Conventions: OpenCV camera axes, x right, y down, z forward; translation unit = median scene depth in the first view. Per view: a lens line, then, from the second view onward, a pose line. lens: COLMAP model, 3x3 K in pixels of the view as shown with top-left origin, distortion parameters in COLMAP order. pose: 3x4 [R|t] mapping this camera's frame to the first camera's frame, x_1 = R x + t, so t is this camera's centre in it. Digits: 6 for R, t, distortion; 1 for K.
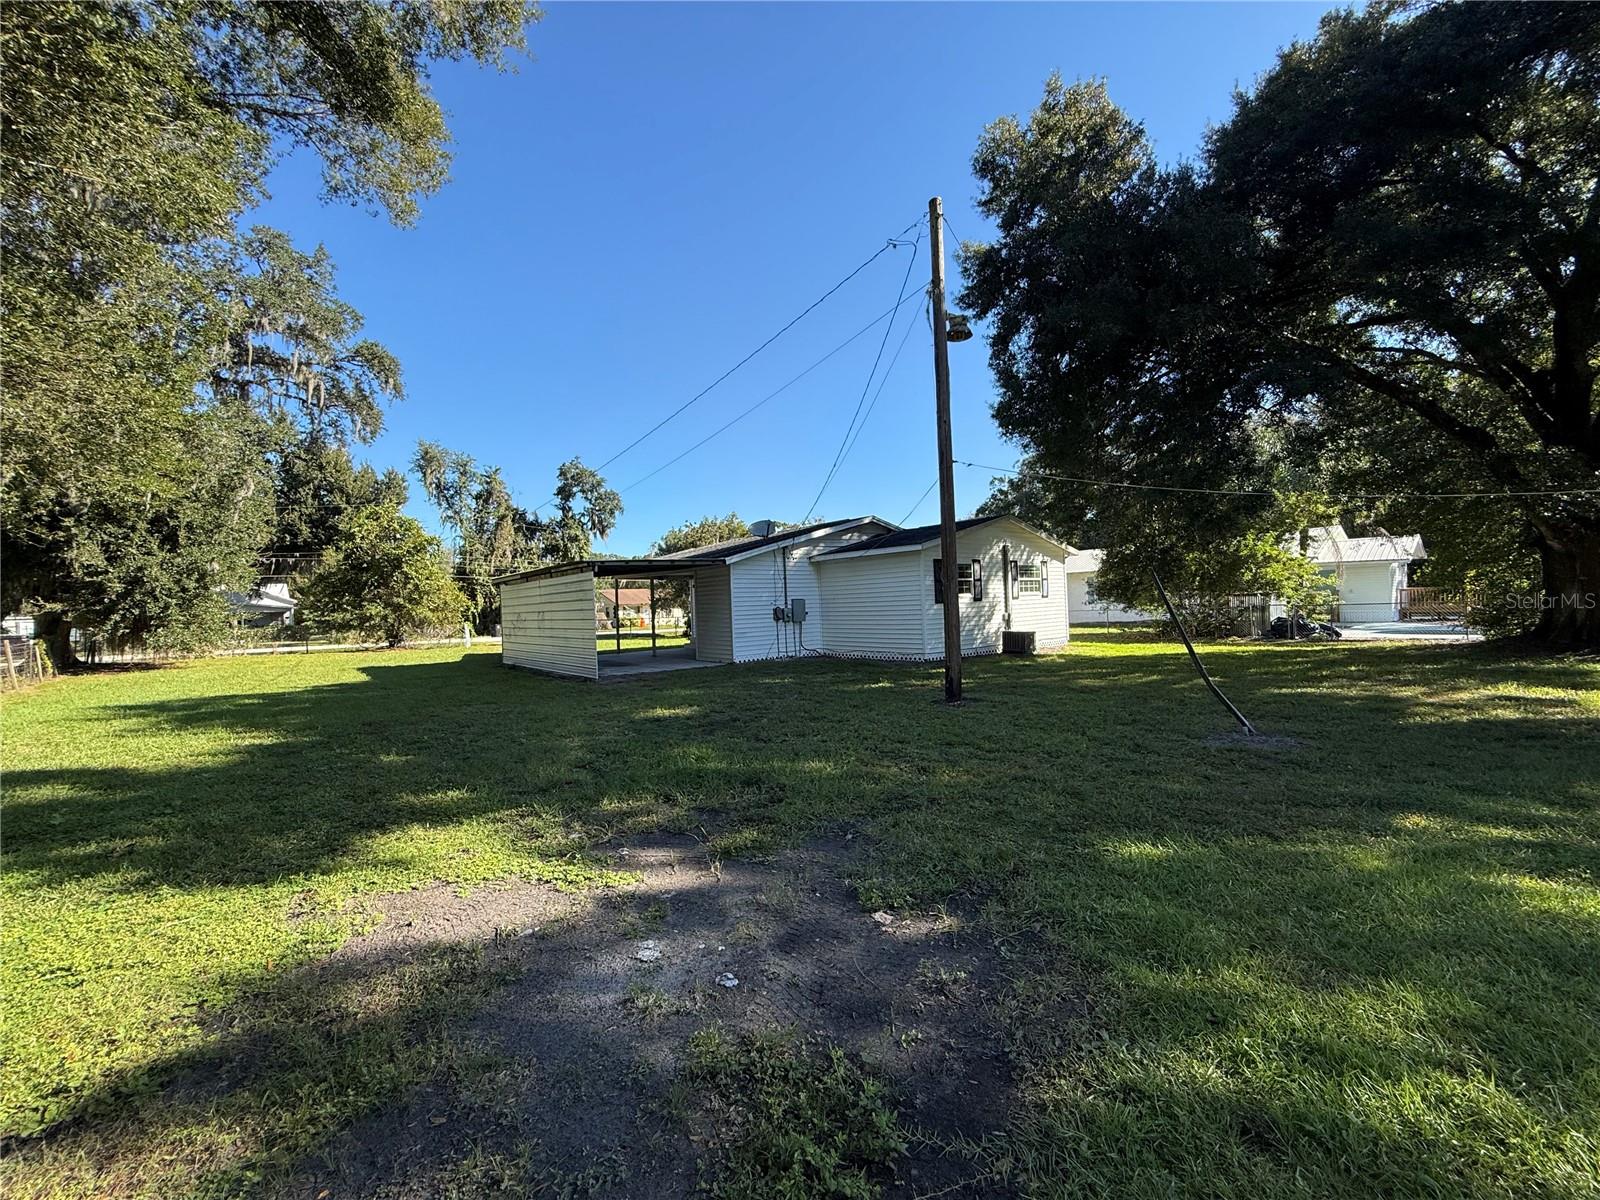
lens RADIAL K [[631.6, 0, 800.0], [0, 631.6, 600.0], [0, 0, 1]] dist [-0.000444, -0.000022]
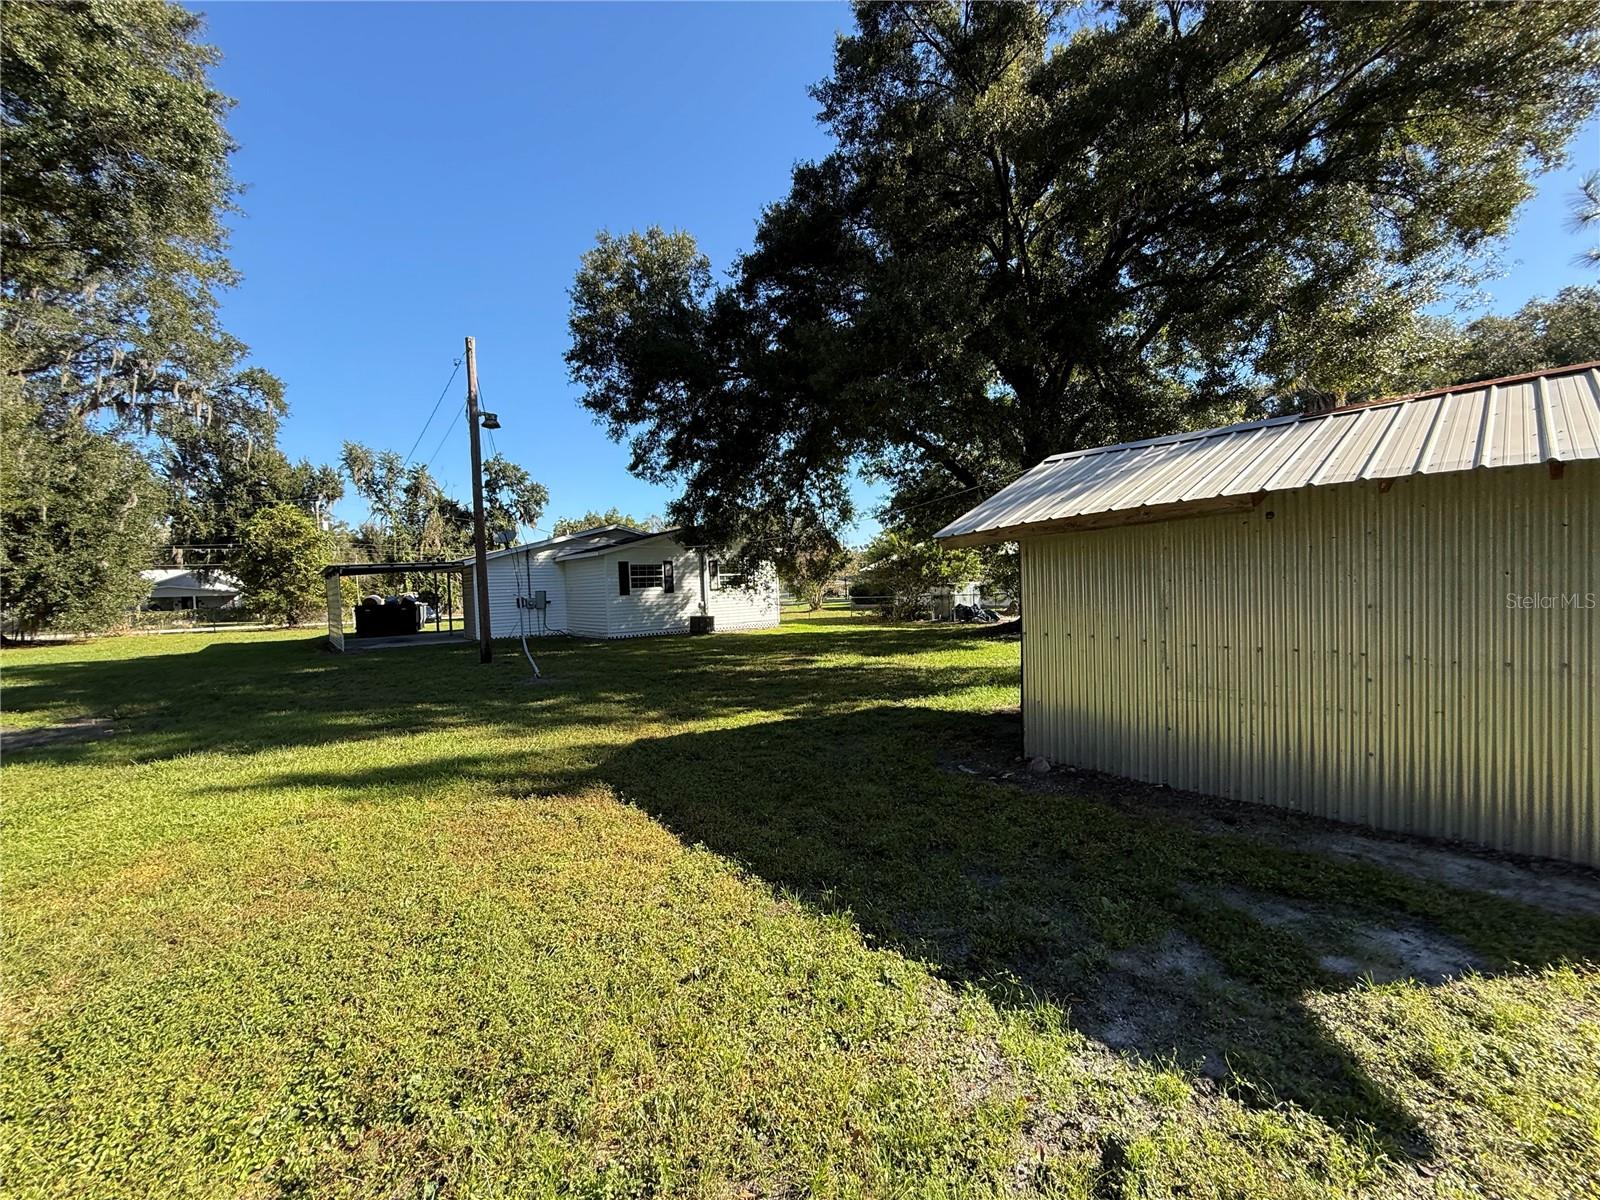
lens RADIAL K [[640.2, 0, 800.0], [0, 640.2, 600.0], [0, 0, 1]] dist [0.003454, -0.000278]
pose [[0.999844, 0.000491, -0.017673, 0.495399], [0.000057, 0.999520, 0.030984, -0.021390], [0.017680, -0.030980, 0.999364, -0.266917]]
